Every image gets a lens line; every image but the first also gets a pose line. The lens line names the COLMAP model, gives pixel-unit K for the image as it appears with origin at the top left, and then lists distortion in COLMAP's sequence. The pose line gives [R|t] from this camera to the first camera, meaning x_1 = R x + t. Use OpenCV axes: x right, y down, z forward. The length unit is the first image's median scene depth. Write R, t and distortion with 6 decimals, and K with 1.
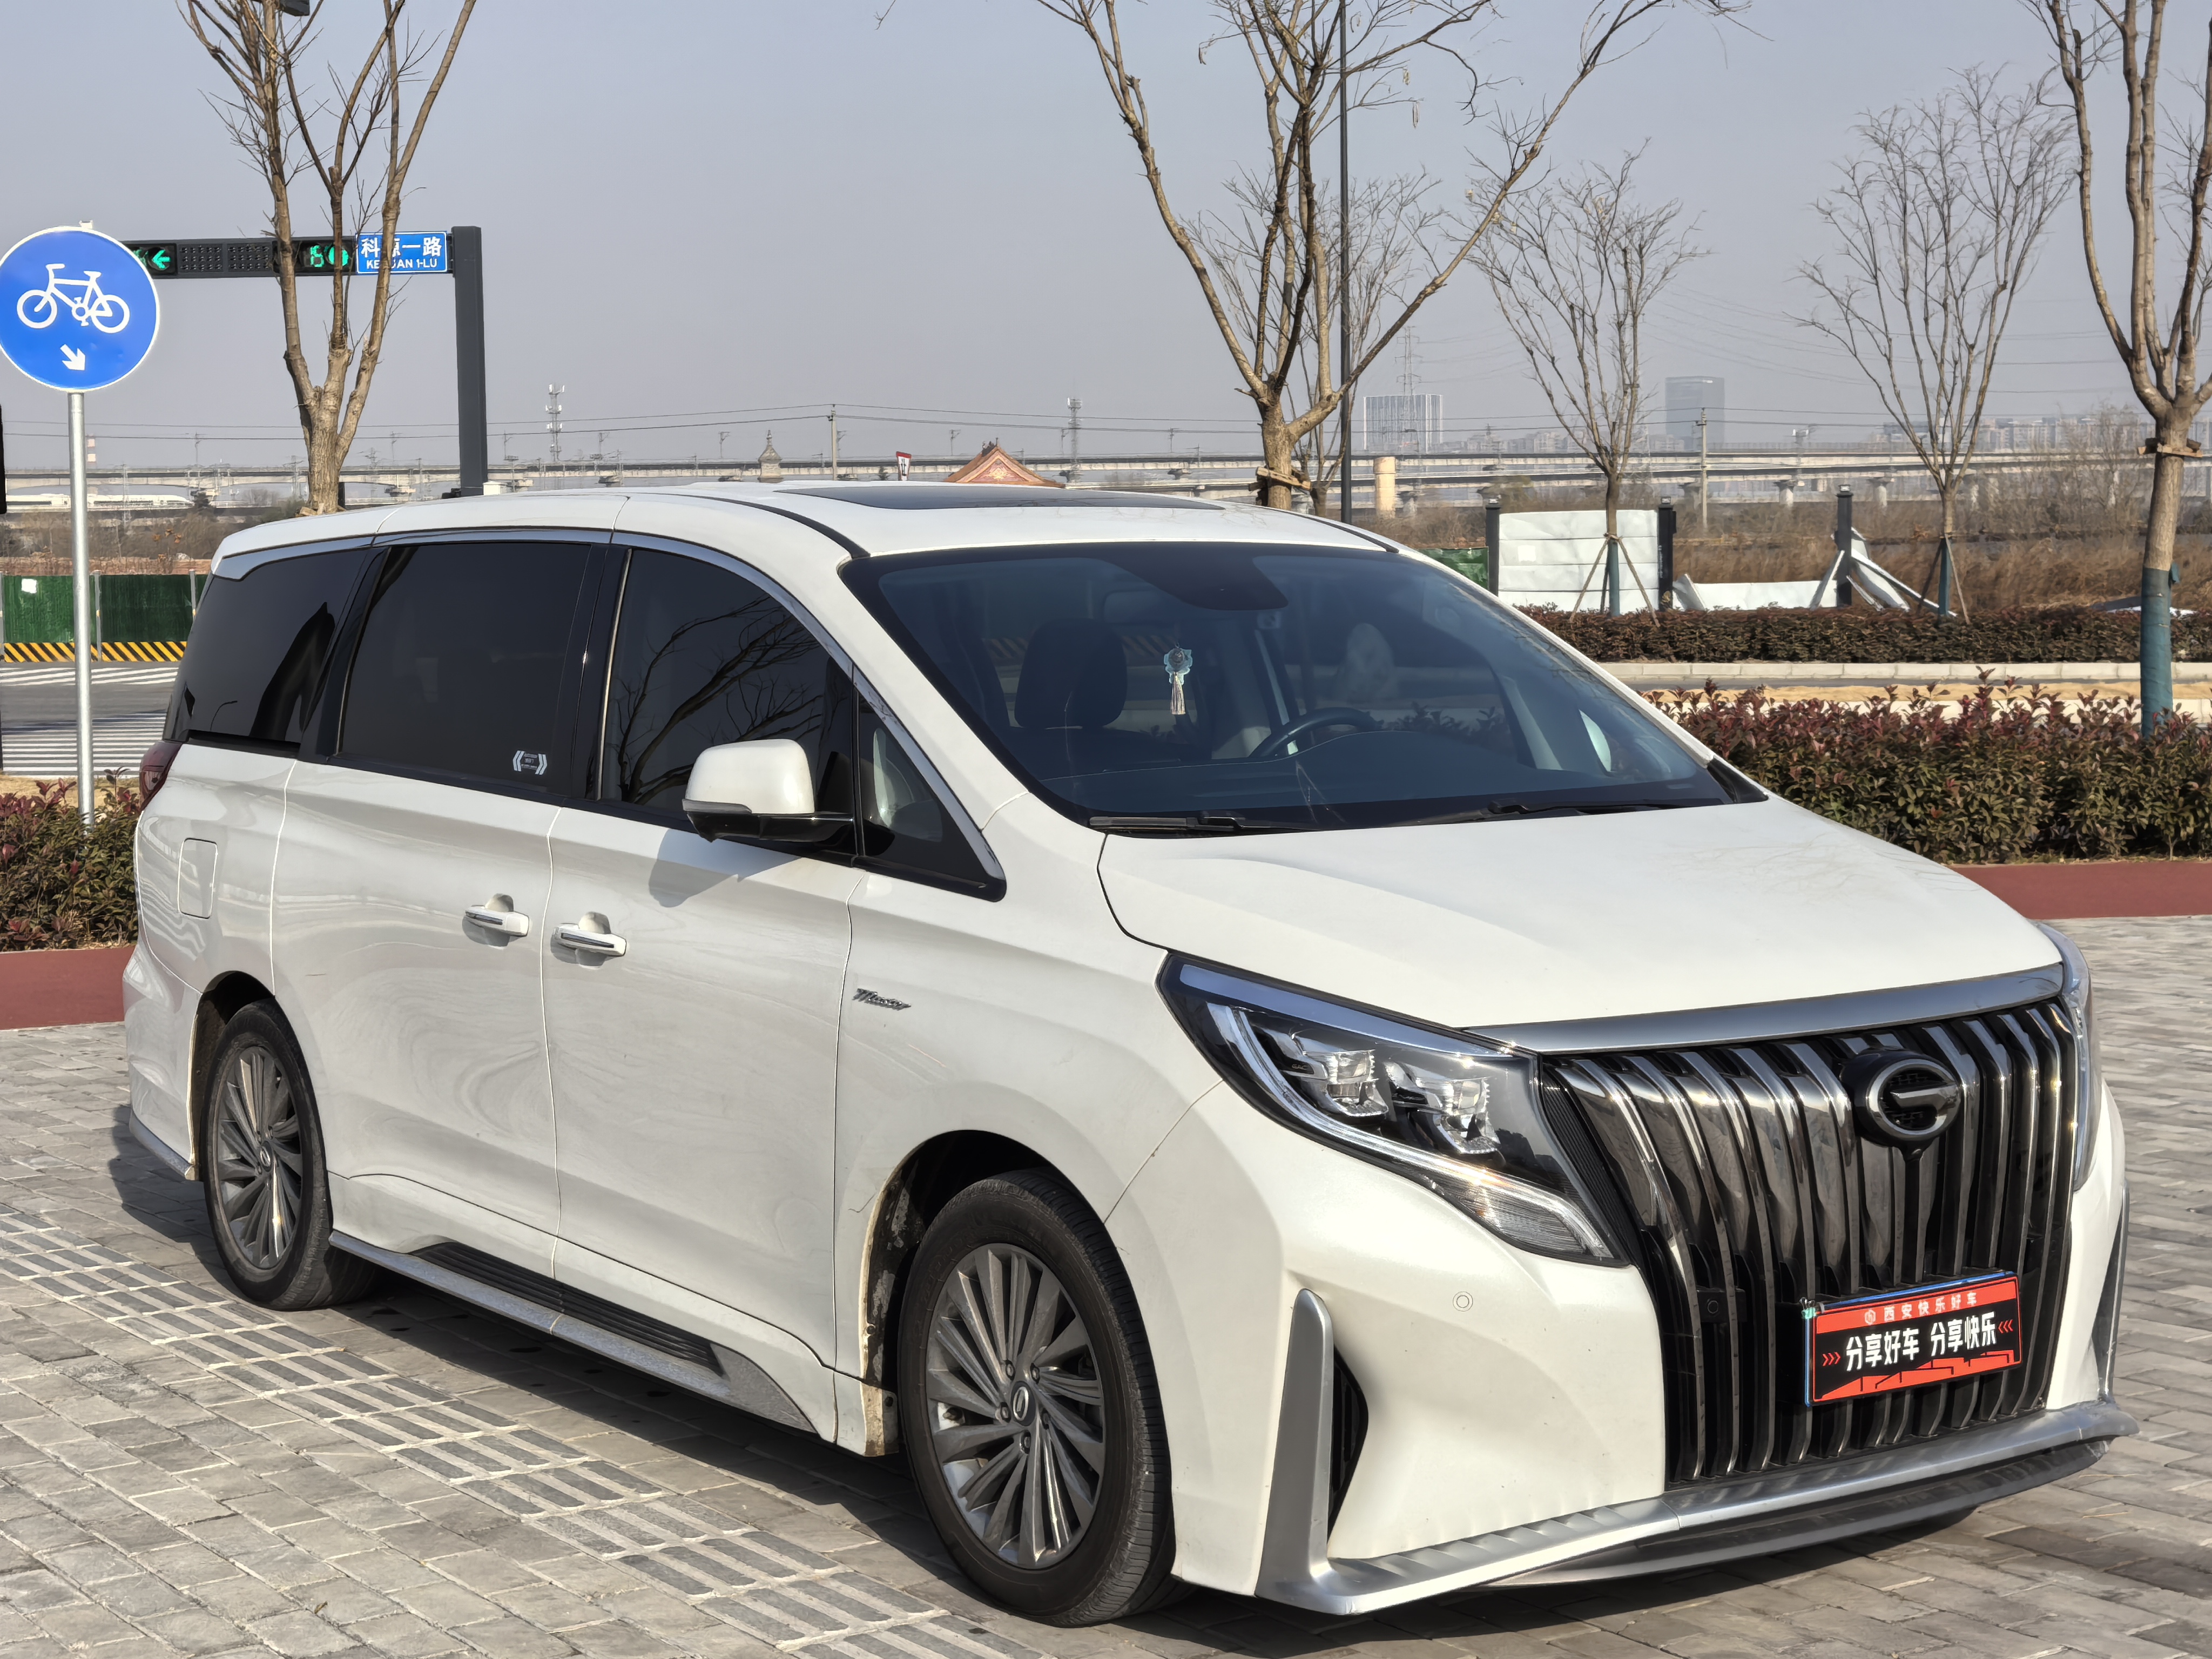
lens RADIAL K [[3507.6, 0, 1119.4], [0, 3507.6, 719.7], [0, 0, 1]] dist [0.063407, -0.205475]
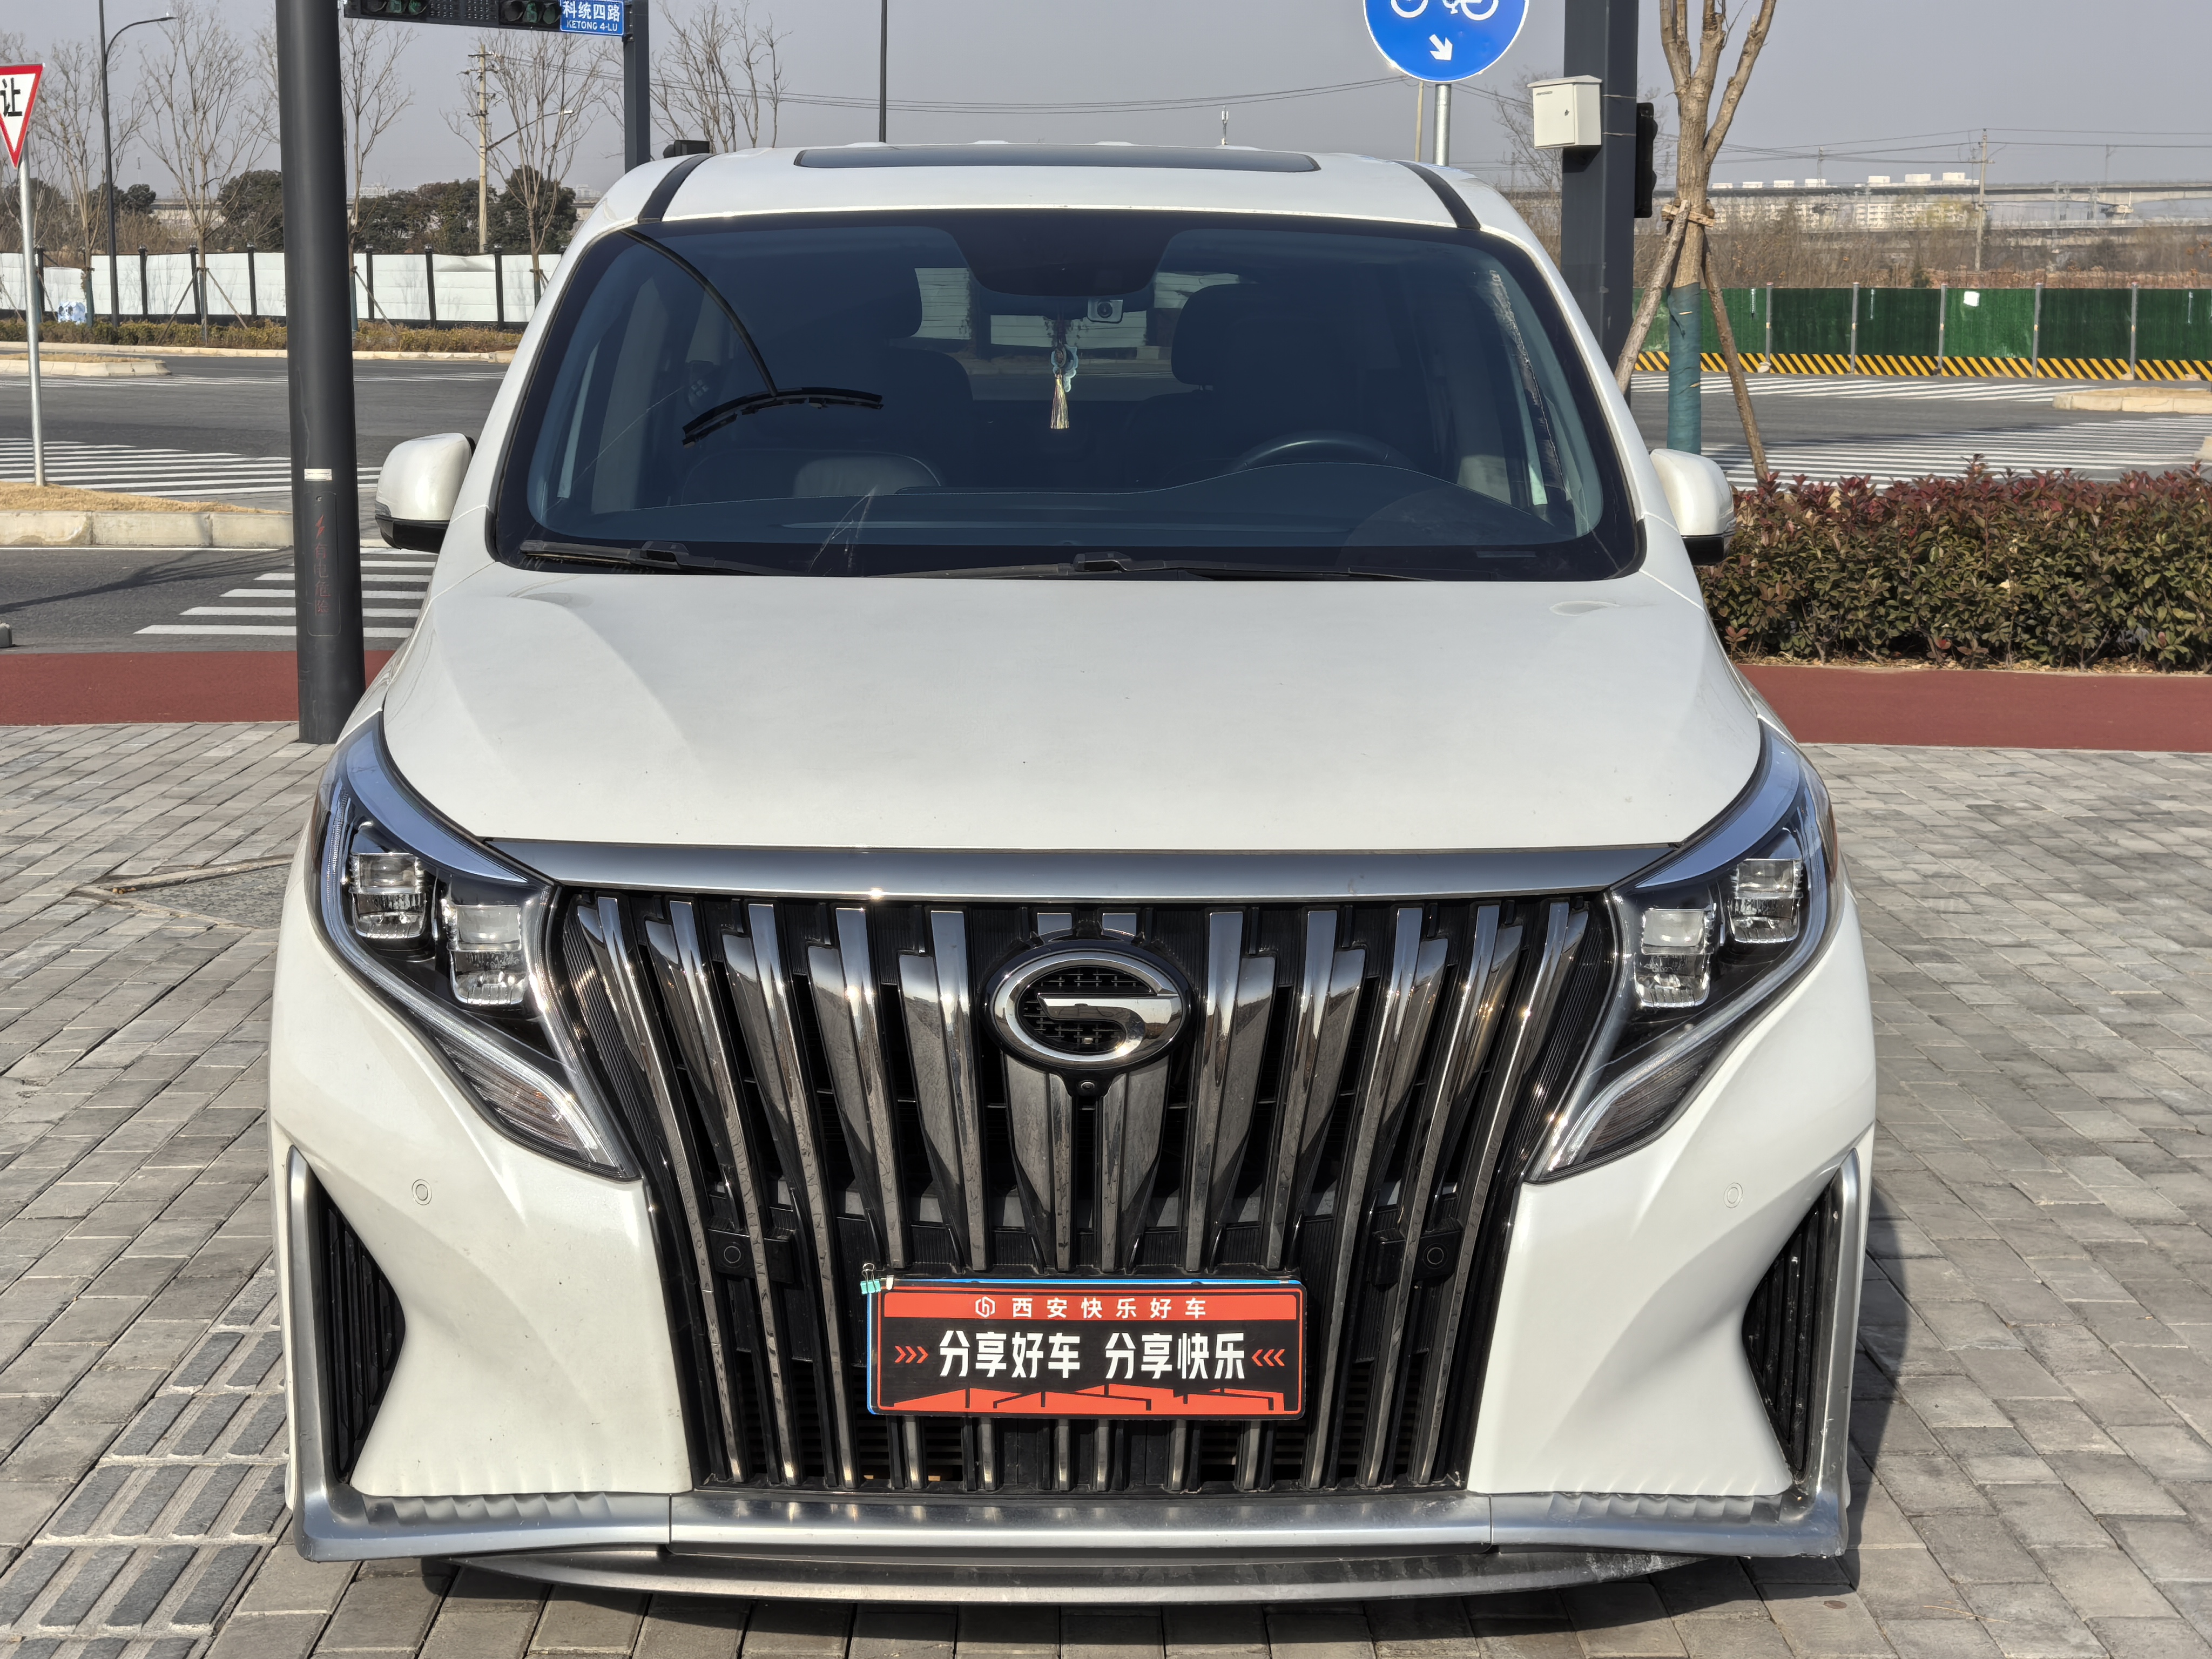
lens RADIAL K [[3494.4, 0, 1106.0], [0, 3494.4, 829.5], [0, 0, 1]] dist [0.049465, -0.075886]
pose [[0.825668, 0.100743, -0.555088, 0.602120], [-0.038931, 0.991756, 0.122086, -0.010544], [0.562811, -0.079192, 0.822783, 0.441746]]
